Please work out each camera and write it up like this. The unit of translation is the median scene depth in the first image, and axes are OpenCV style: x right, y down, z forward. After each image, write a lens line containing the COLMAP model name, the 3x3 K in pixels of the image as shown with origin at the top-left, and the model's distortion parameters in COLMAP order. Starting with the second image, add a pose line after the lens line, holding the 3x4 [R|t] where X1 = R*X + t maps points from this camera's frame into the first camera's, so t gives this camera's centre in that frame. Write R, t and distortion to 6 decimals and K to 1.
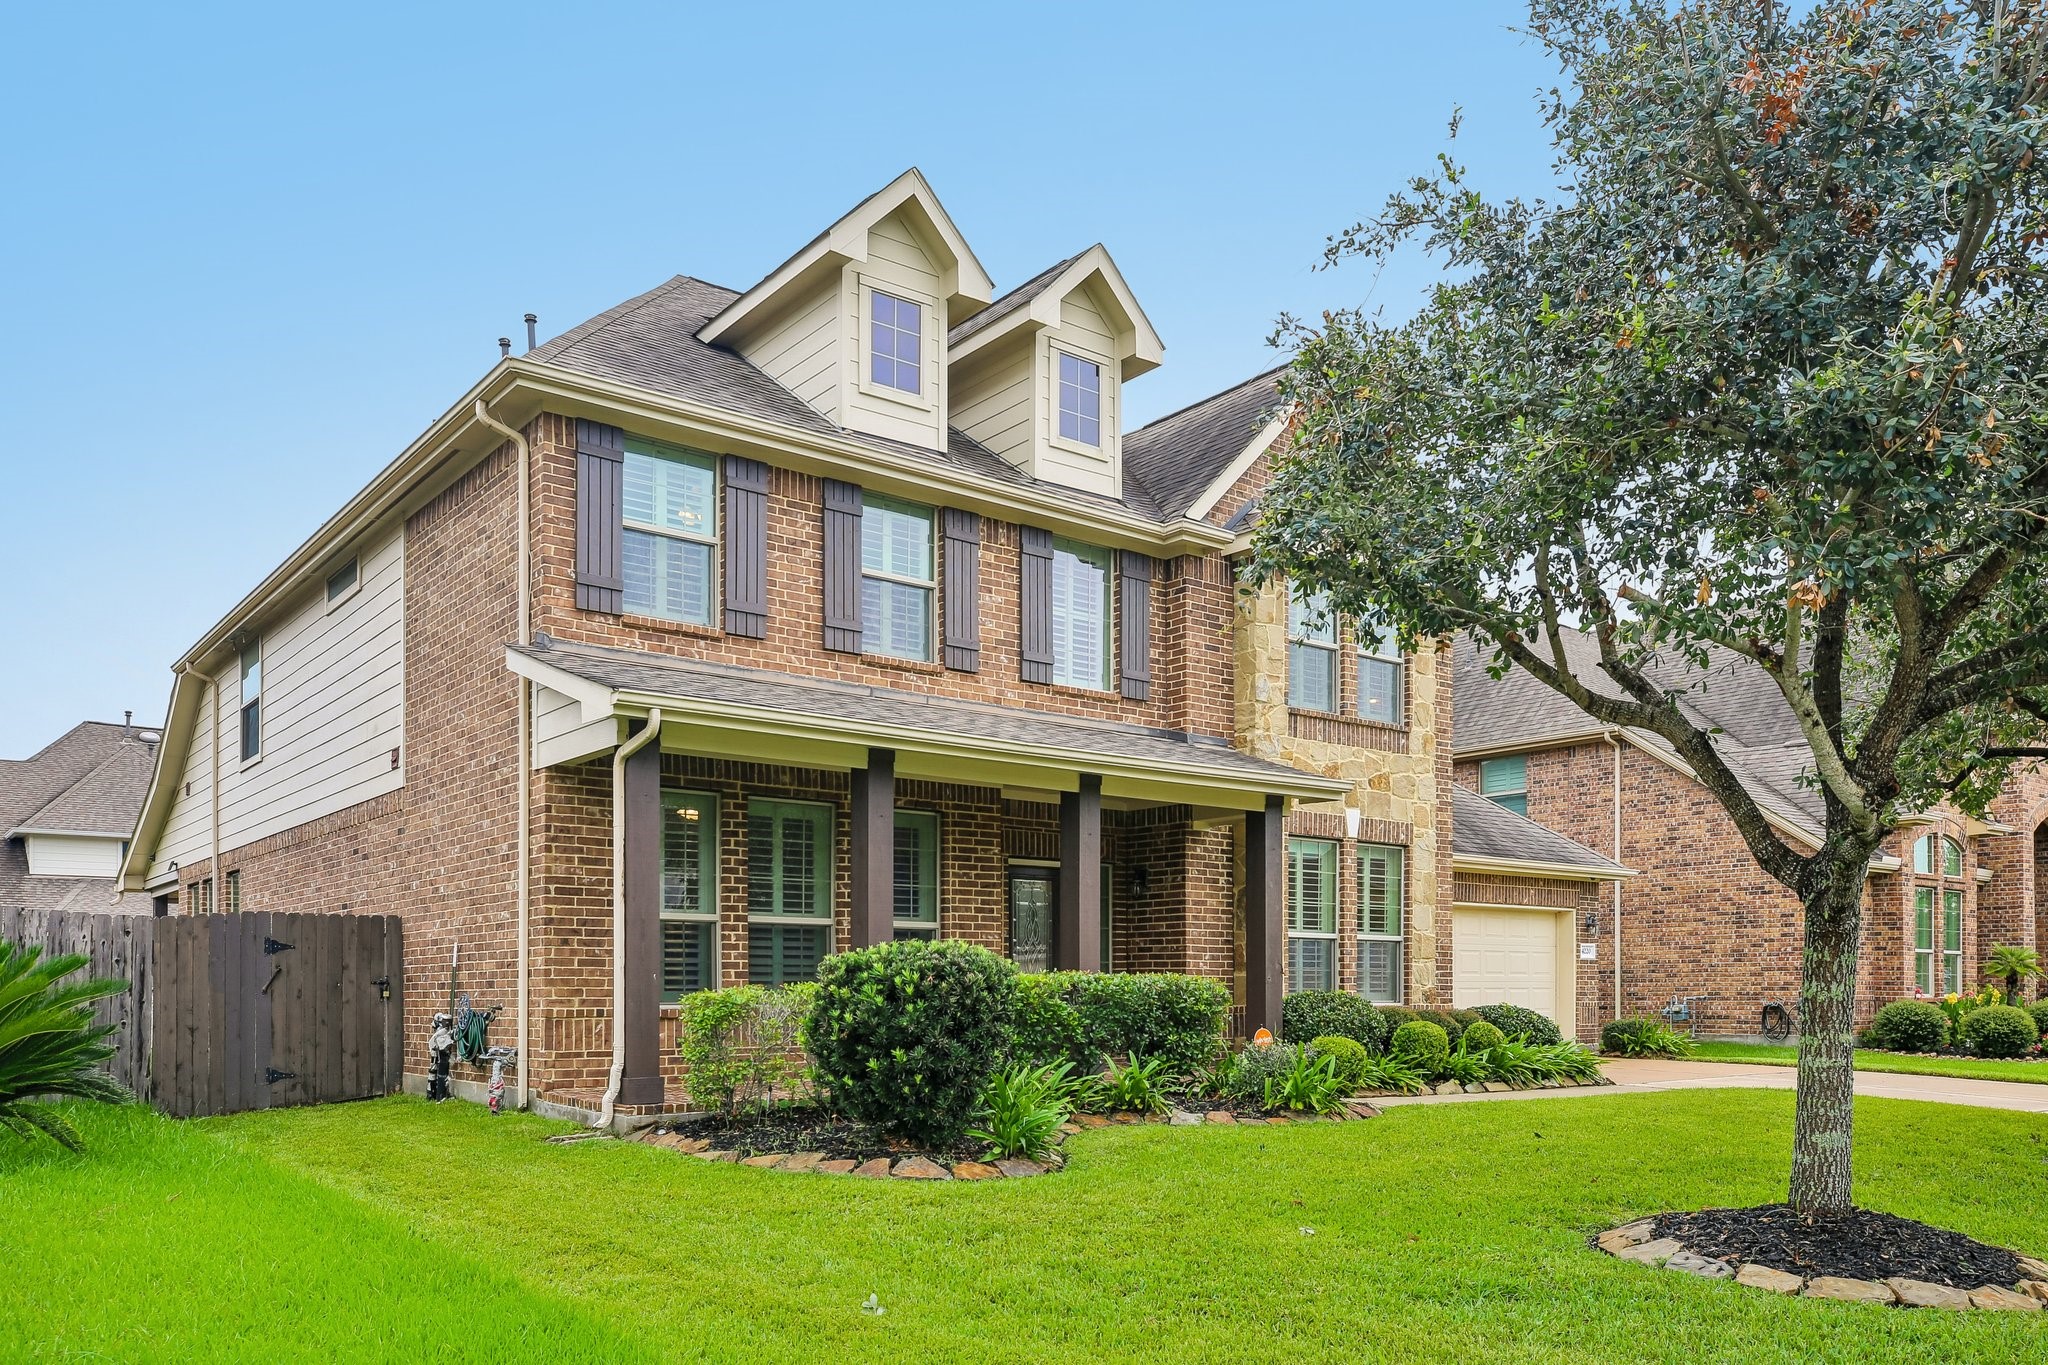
lens RADIAL K [[1511.4, 0, 1027.2], [0, 1511.4, 611.7], [0, 0, 1]] dist [0.005995, 0.005256]
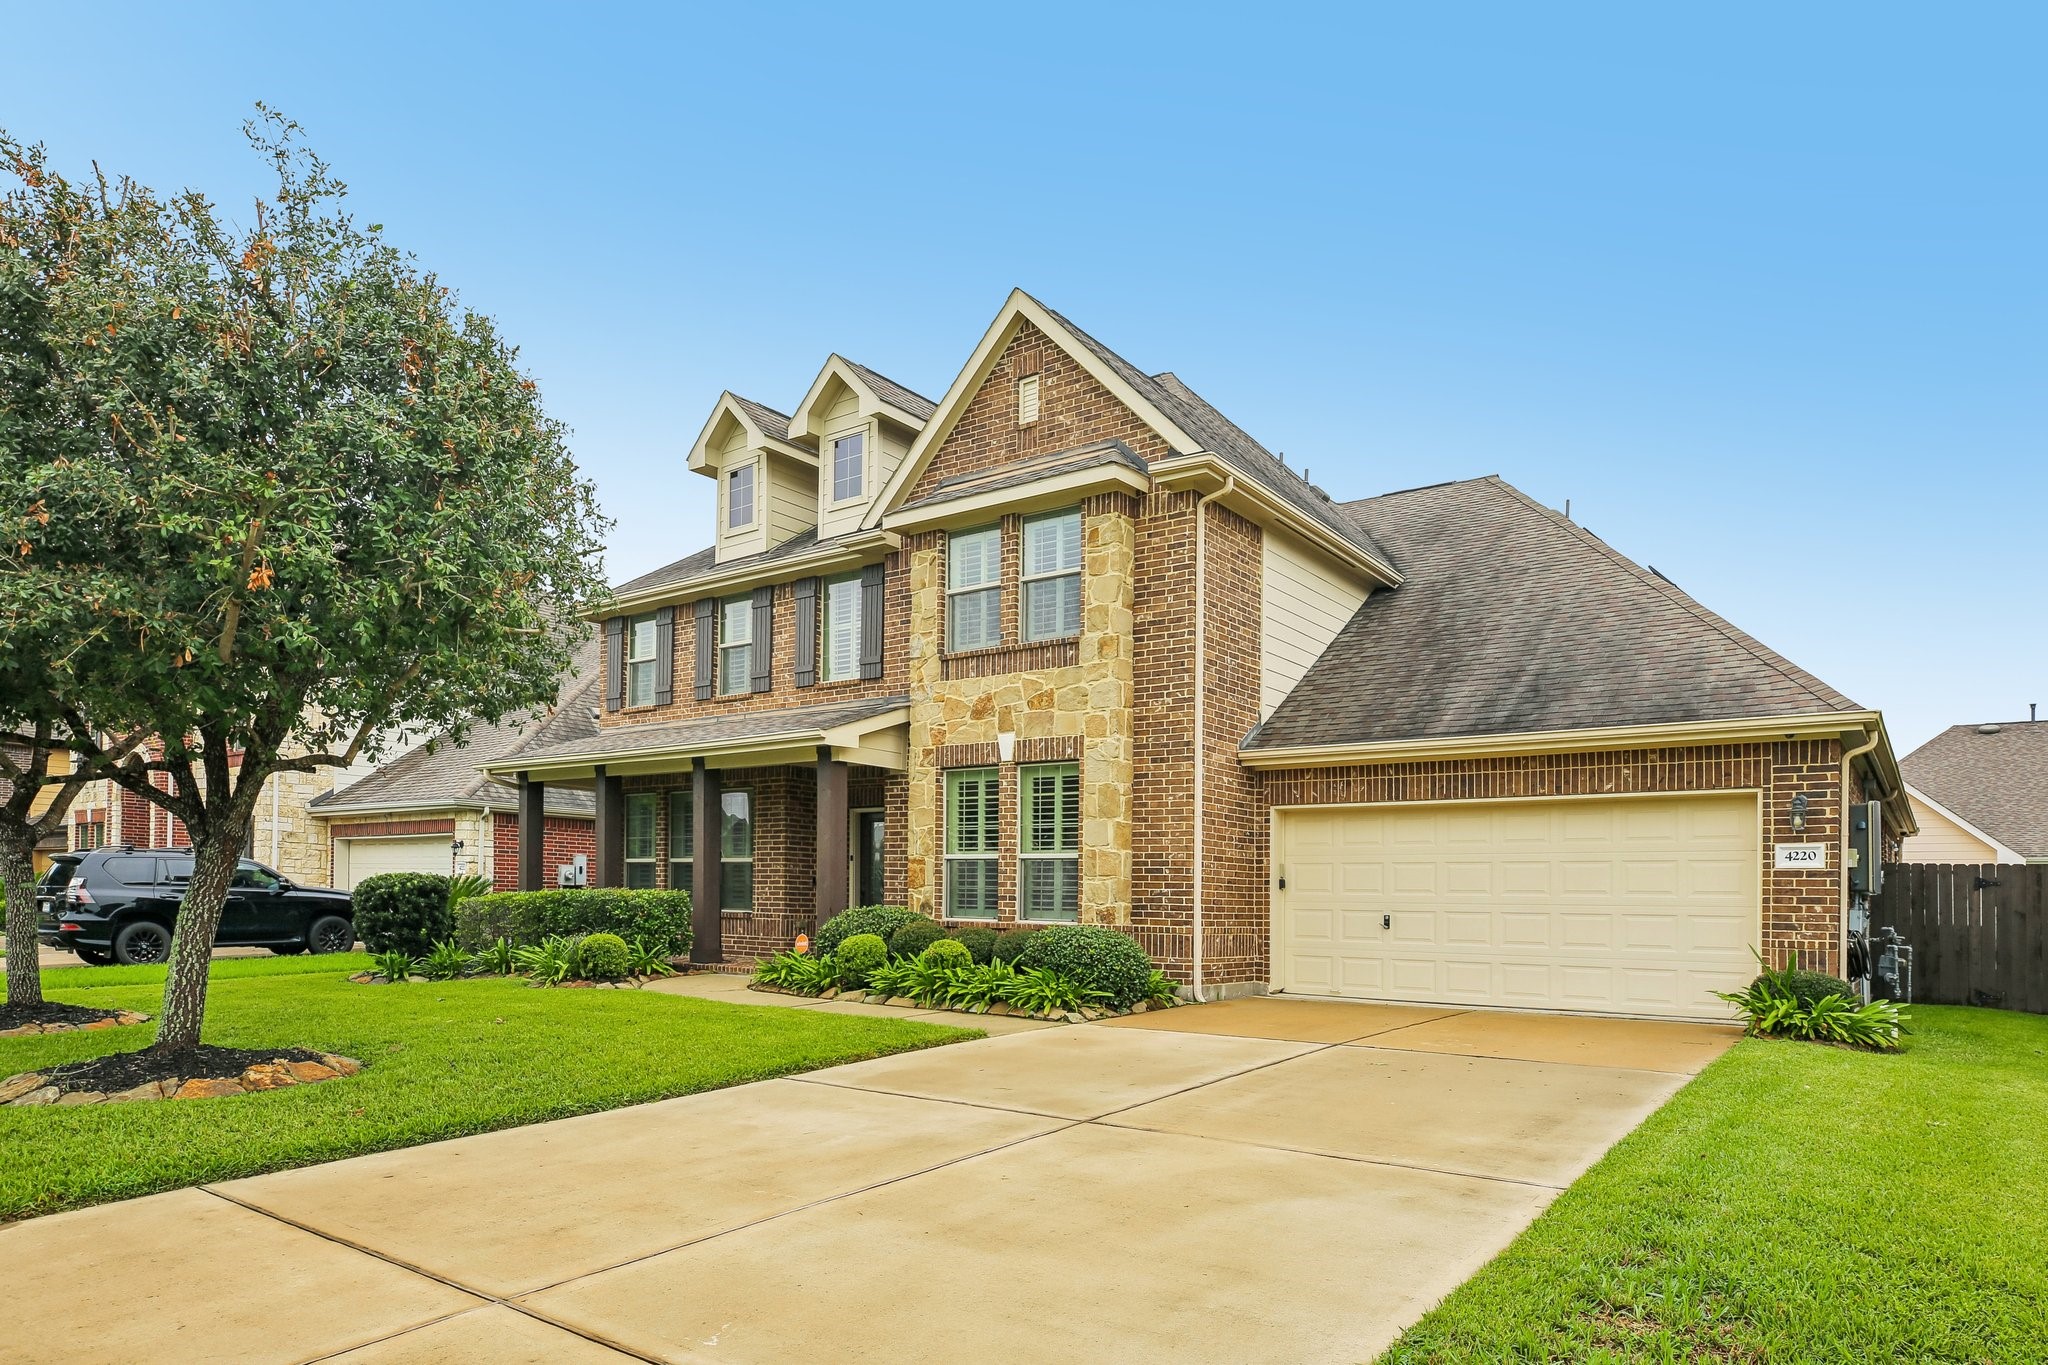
lens RADIAL K [[1171.9, 0, 1031.1], [0, 1171.9, 606.4], [0, 0, 1]] dist [-0.001316, -0.000192]
pose [[0.273952, -0.229930, -0.933854, 1.105989], [0.219426, 0.960334, -0.172080, 0.210131], [0.936377, -0.157771, 0.313538, 0.863701]]
